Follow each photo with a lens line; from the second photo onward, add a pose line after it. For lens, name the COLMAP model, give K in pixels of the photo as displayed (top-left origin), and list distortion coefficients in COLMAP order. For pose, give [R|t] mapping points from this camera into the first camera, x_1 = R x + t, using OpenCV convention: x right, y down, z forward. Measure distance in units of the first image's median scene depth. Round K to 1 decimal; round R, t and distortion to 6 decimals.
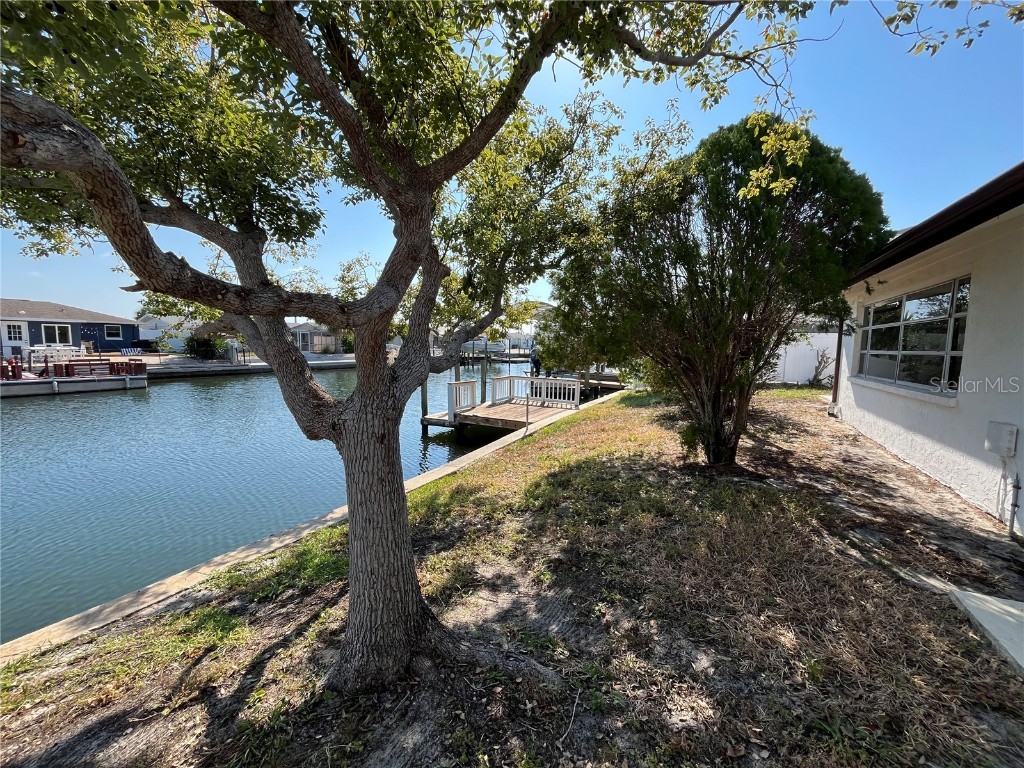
lens RADIAL K [[412.7, 0, 512.2], [0, 412.7, 388.7], [0, 0, 1]] dist [-0.006189, 0.000976]
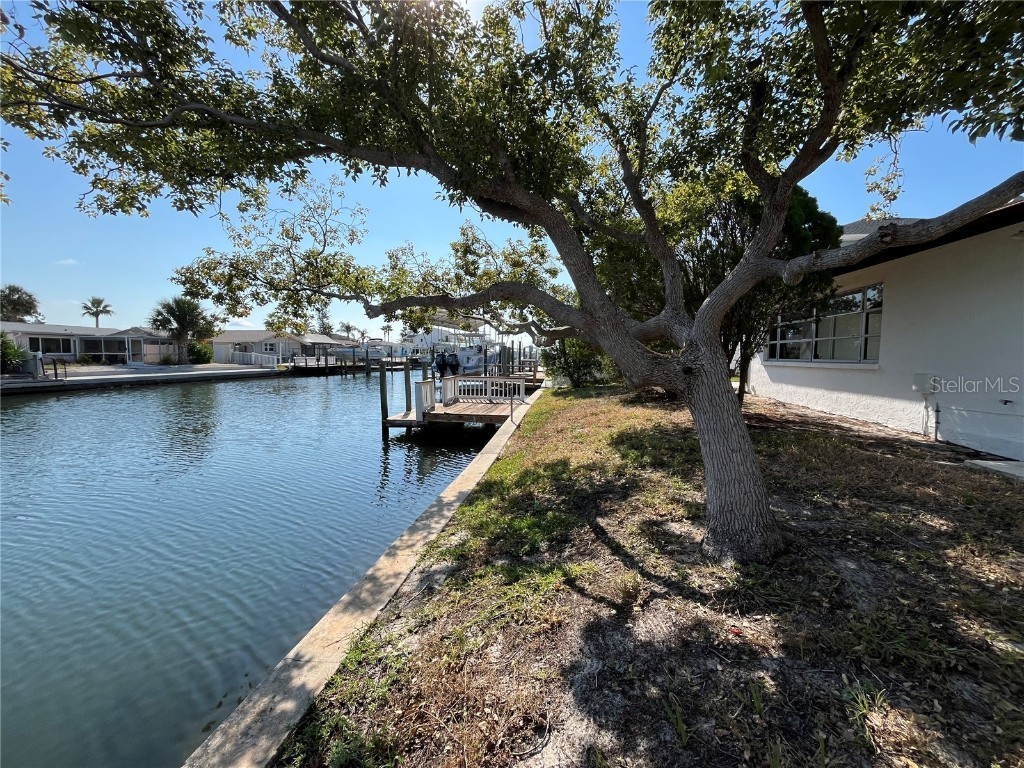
lens RADIAL K [[412.7, 0, 508.2], [0, 412.7, 381.5], [0, 0, 1]] dist [-0.006189, 0.000976]
pose [[0.947899, -0.035200, 0.316621, -0.771428], [0.047122, 0.998436, -0.030076, 0.074871], [-0.315067, 0.043429, 0.948075, -0.018982]]
